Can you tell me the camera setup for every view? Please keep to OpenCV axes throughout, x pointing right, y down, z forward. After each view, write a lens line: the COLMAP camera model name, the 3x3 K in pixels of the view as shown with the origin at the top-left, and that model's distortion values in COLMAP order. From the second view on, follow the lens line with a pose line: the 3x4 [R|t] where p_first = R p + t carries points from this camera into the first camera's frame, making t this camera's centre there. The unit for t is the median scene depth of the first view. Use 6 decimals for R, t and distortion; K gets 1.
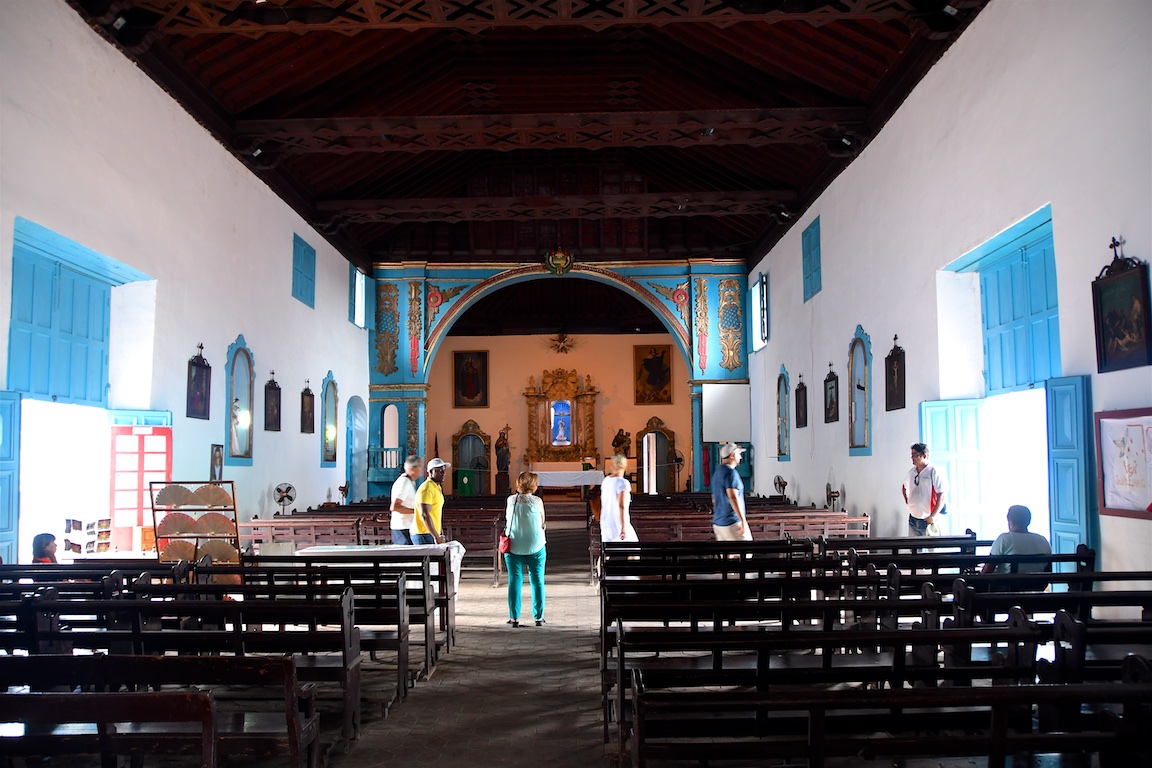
lens RADIAL K [[1067.3, 0, 576.0], [0, 1067.3, 384.0], [0, 0, 1]] dist [-0.084838, 0.006440]
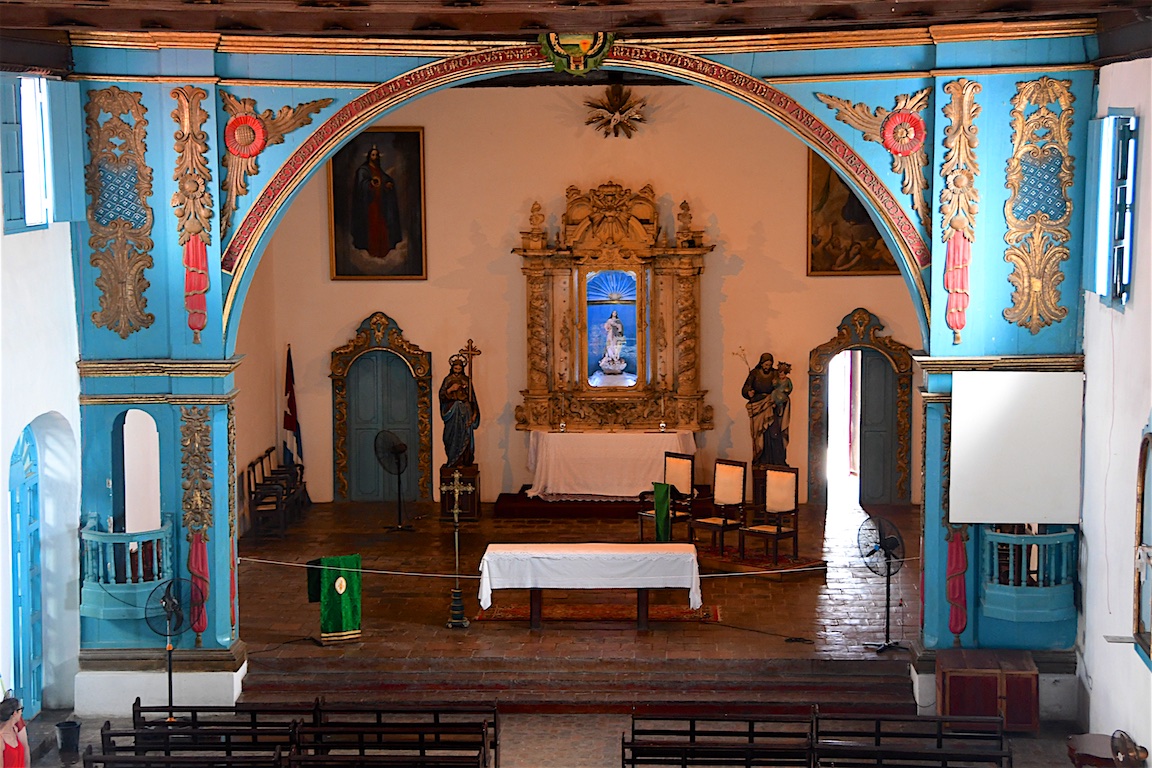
lens RADIAL K [[2834.4, 0, 576.0], [0, 2834.4, 384.0], [0, 0, 1]] dist [0.677225, 0.199150]
pose [[0.997707, 0.013829, -0.066247, 0.052023], [0.001635, 0.973687, 0.227884, -0.224189], [0.067655, -0.227469, 0.971432, 0.001518]]
